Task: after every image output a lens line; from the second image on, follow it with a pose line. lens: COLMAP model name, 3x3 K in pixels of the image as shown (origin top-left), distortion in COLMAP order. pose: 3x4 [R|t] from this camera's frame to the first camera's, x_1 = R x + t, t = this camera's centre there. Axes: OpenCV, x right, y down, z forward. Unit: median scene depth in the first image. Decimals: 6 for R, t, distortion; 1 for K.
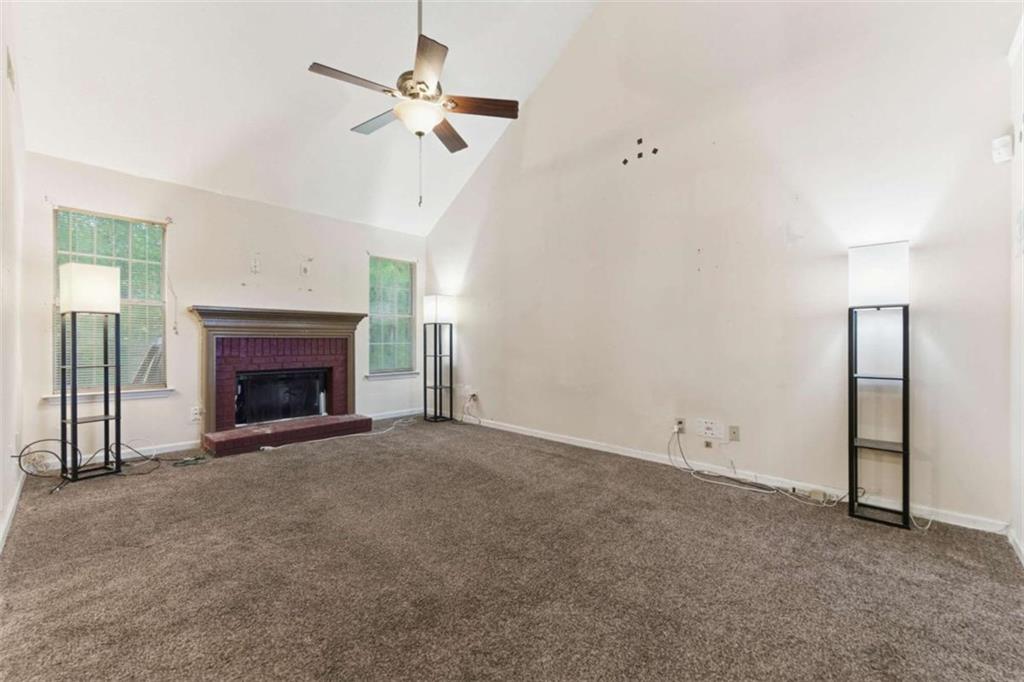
lens RADIAL K [[413.0, 0, 532.2], [0, 413.0, 340.3], [0, 0, 1]] dist [-0.005373, -0.000408]
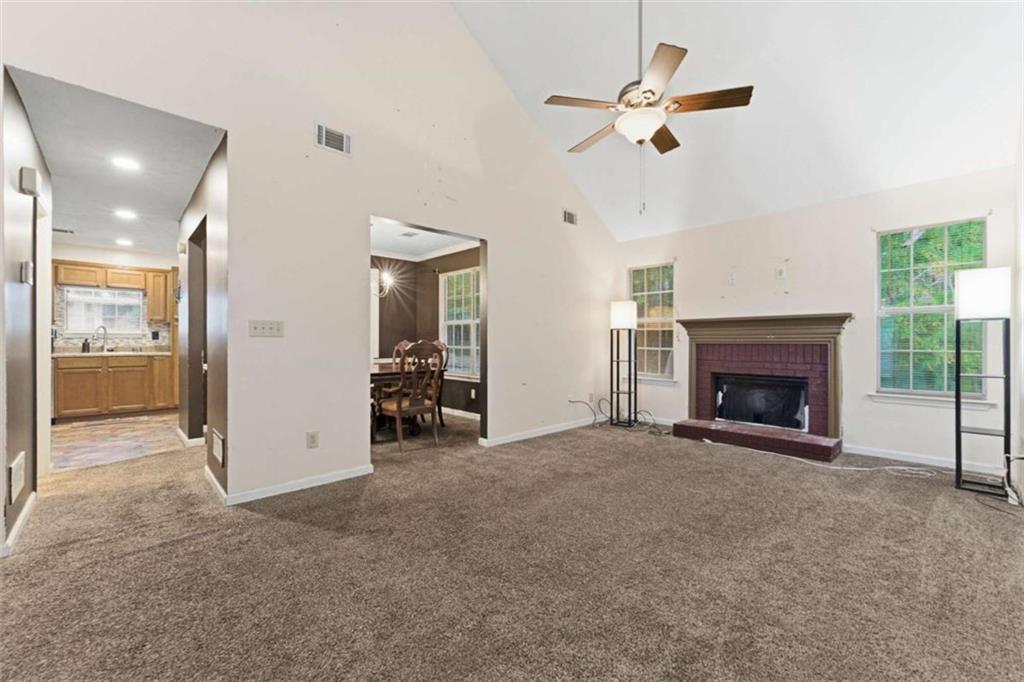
lens RADIAL K [[413.0, 0, 508.5], [0, 413.0, 344.5], [0, 0, 1]] dist [-0.005373, -0.000408]
pose [[-0.083863, 0.004265, -0.996468, 0.590160], [-0.008522, 0.999951, 0.004997, -0.005727], [0.996441, 0.008911, -0.083823, 0.610643]]
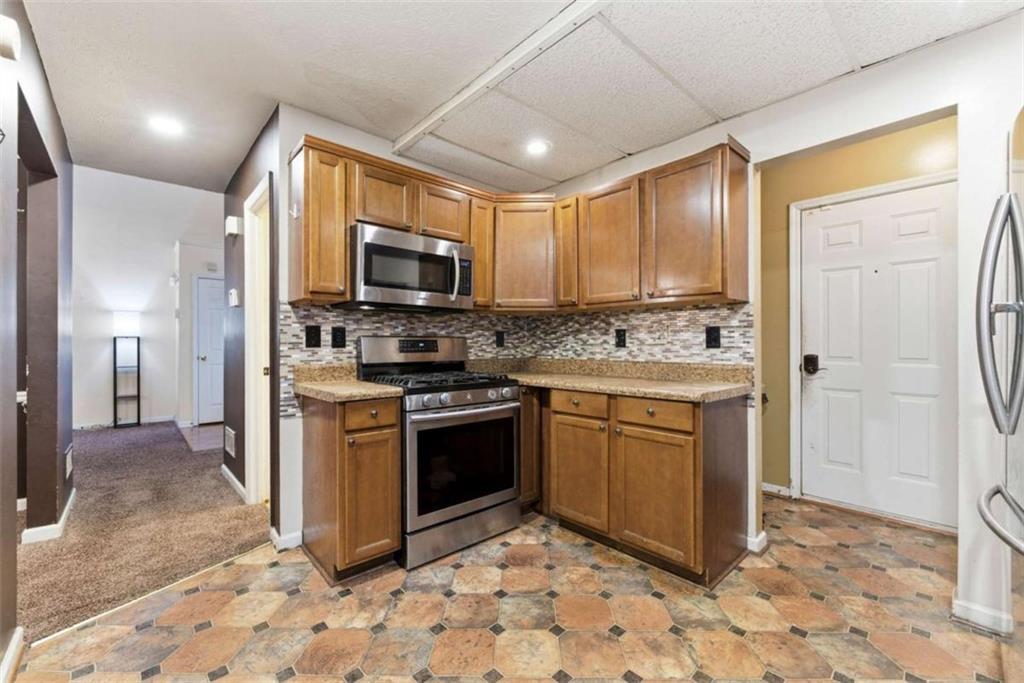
lens RADIAL K [[413.0, 0, 504.9], [0, 413.0, 345.7], [0, 0, 1]] dist [-0.005373, -0.000408]
pose [[0.101365, -0.000504, 0.994849, -0.894976], [0.003646, 0.999993, 0.000135, -0.014001], [-0.994843, 0.003614, 0.101367, -0.973184]]
